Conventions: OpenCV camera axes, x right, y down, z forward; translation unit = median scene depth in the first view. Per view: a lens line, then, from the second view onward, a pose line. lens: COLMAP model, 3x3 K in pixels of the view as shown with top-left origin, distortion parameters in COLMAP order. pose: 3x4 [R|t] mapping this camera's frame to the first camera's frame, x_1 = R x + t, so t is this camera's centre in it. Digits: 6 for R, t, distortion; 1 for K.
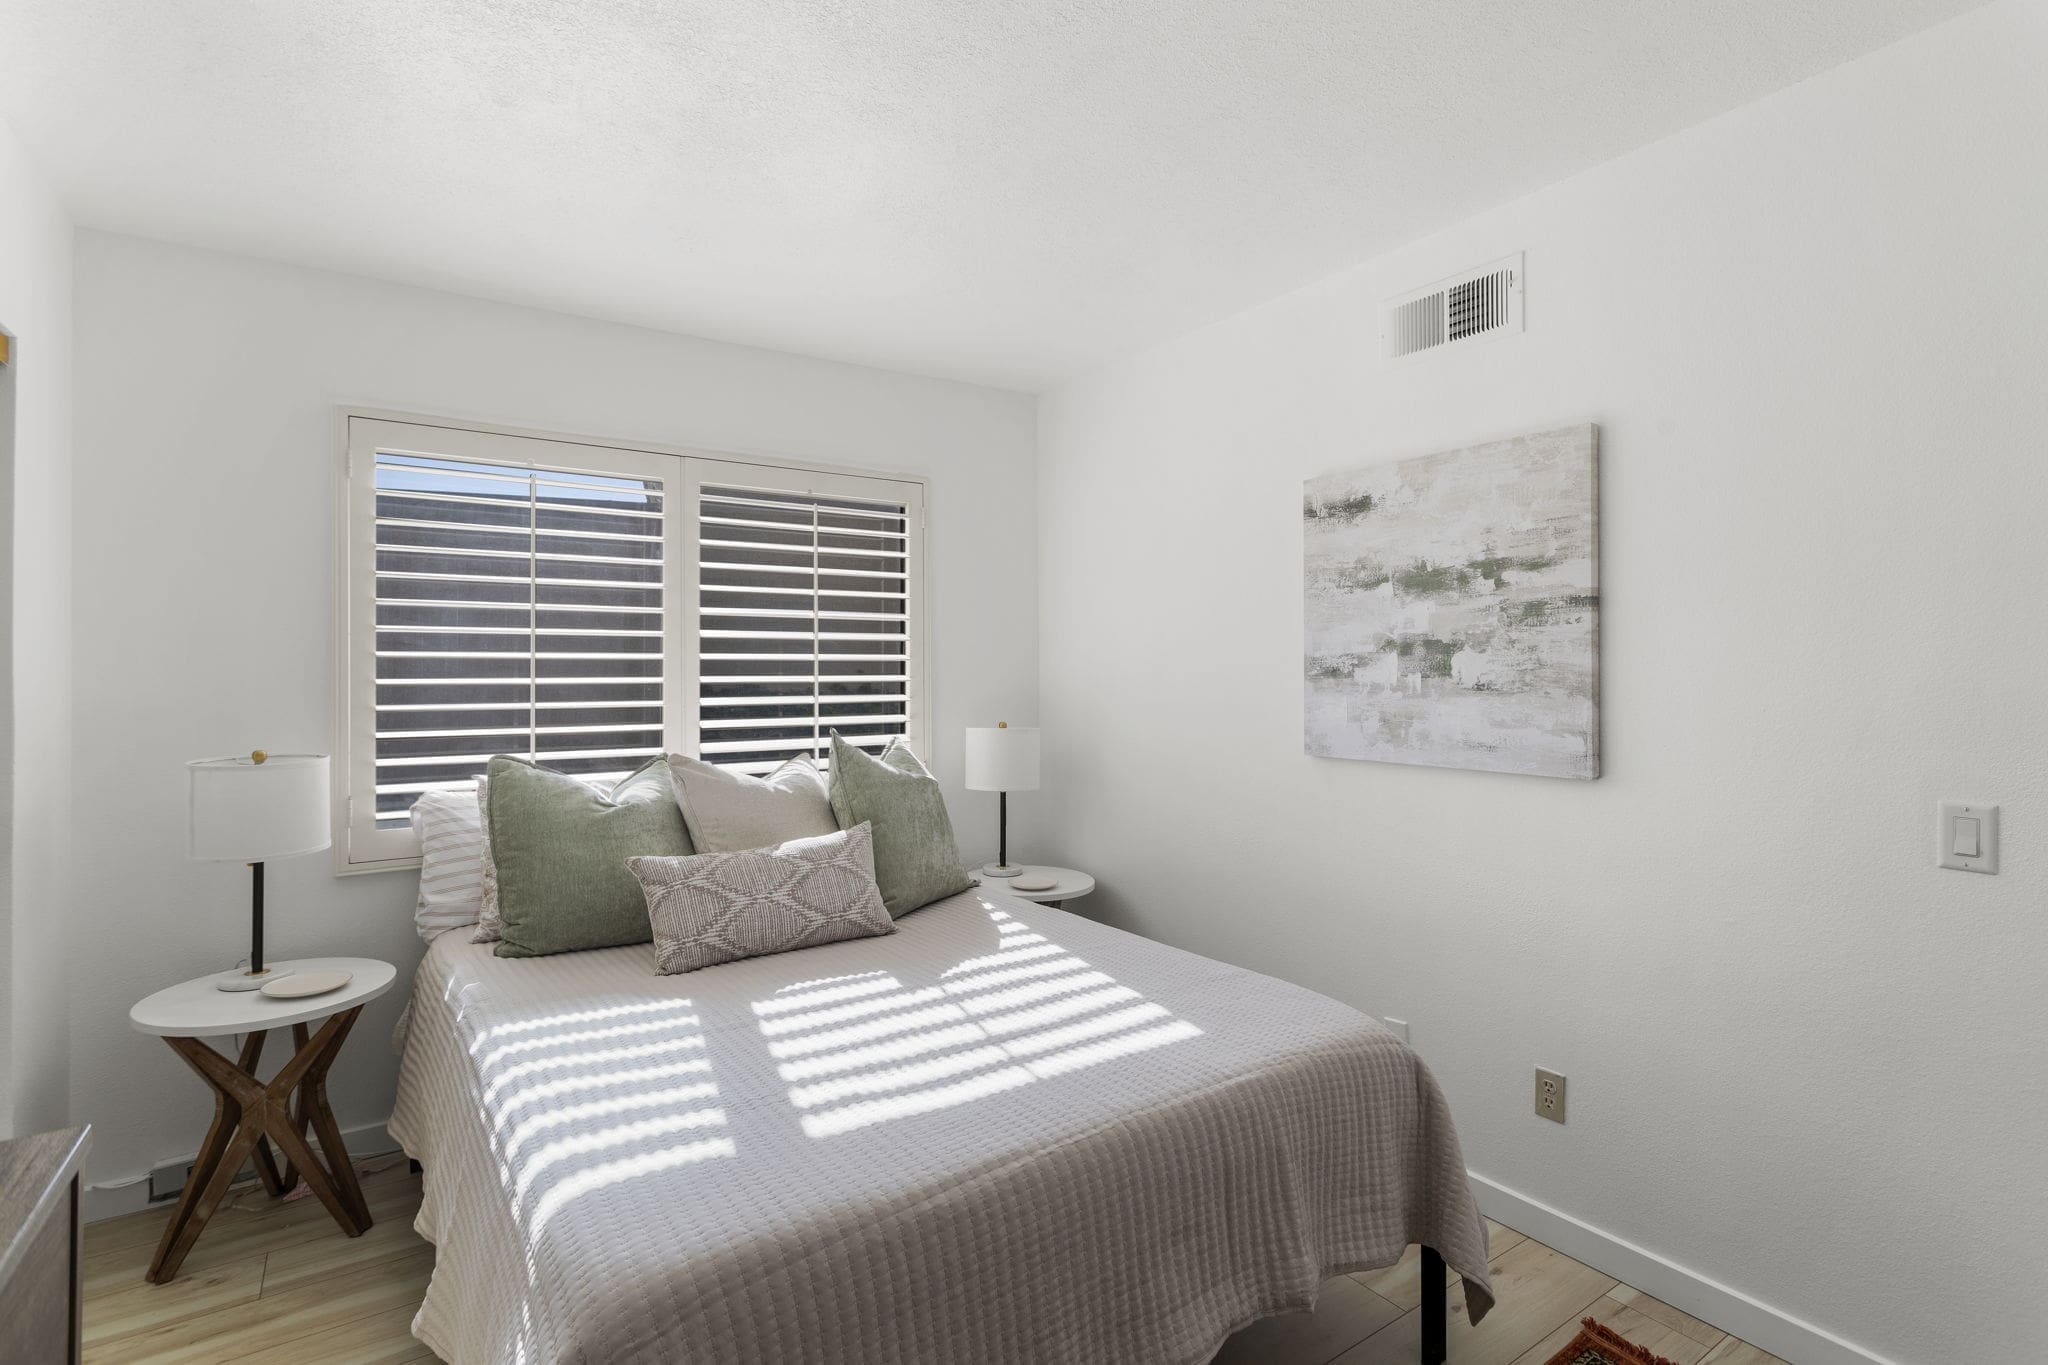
lens RADIAL K [[976.5, 0, 1018.7], [0, 976.5, 654.0], [0, 0, 1]] dist [0.000093, 0.000473]
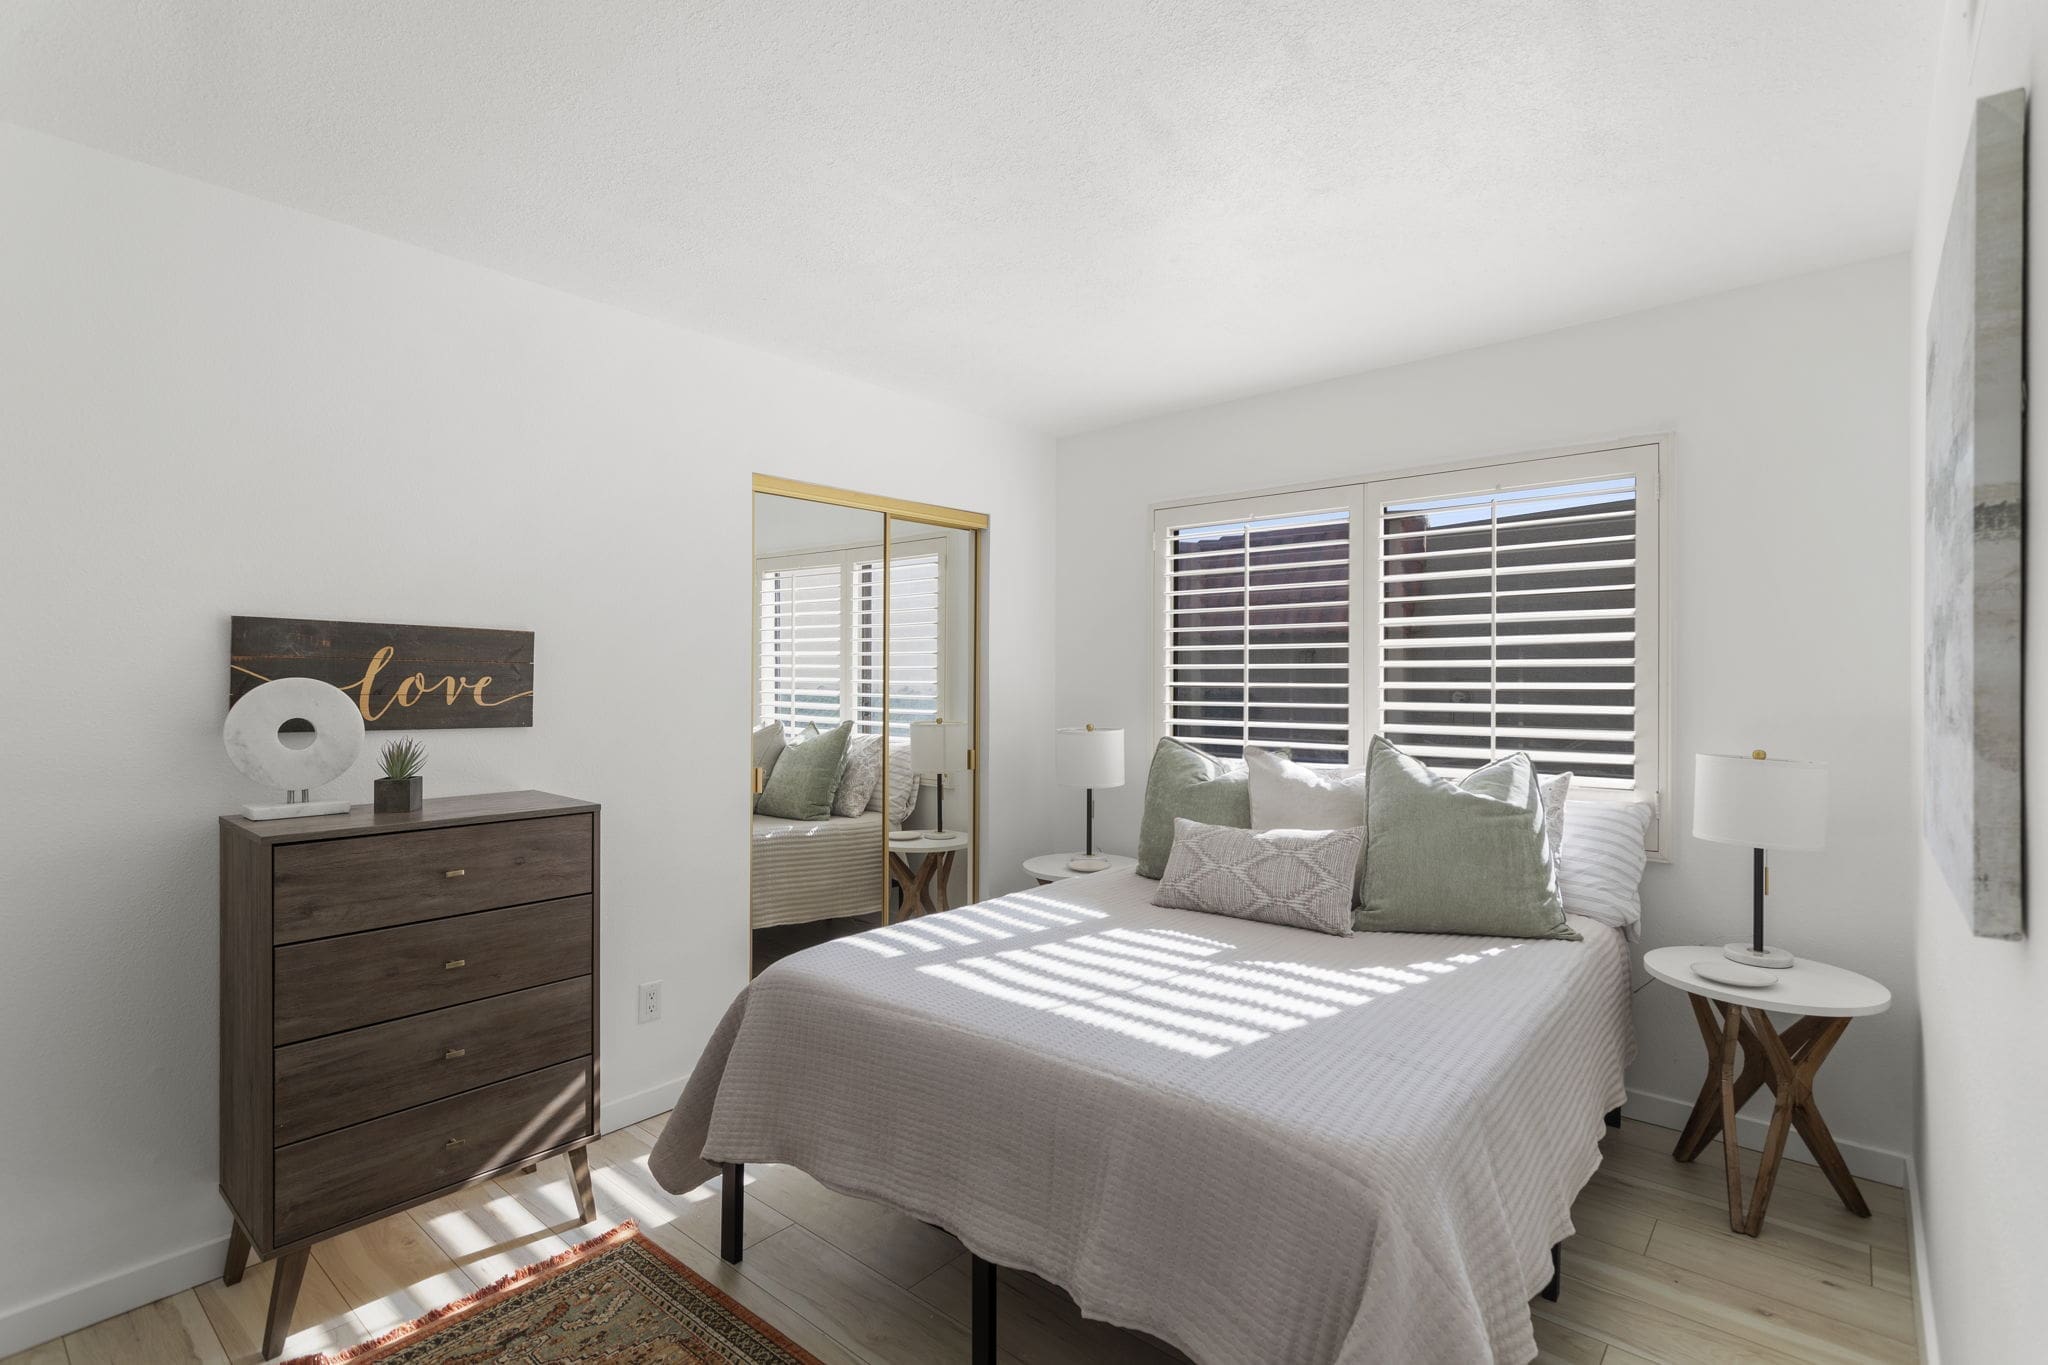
lens RADIAL K [[976.5, 0, 1018.7], [0, 976.5, 654.0], [0, 0, 1]] dist [0.000093, 0.000473]
pose [[0.271533, -0.007249, -0.962402, 0.940432], [0.023109, 0.999732, -0.001011, -0.025306], [0.962152, -0.021965, 0.271628, 0.469814]]
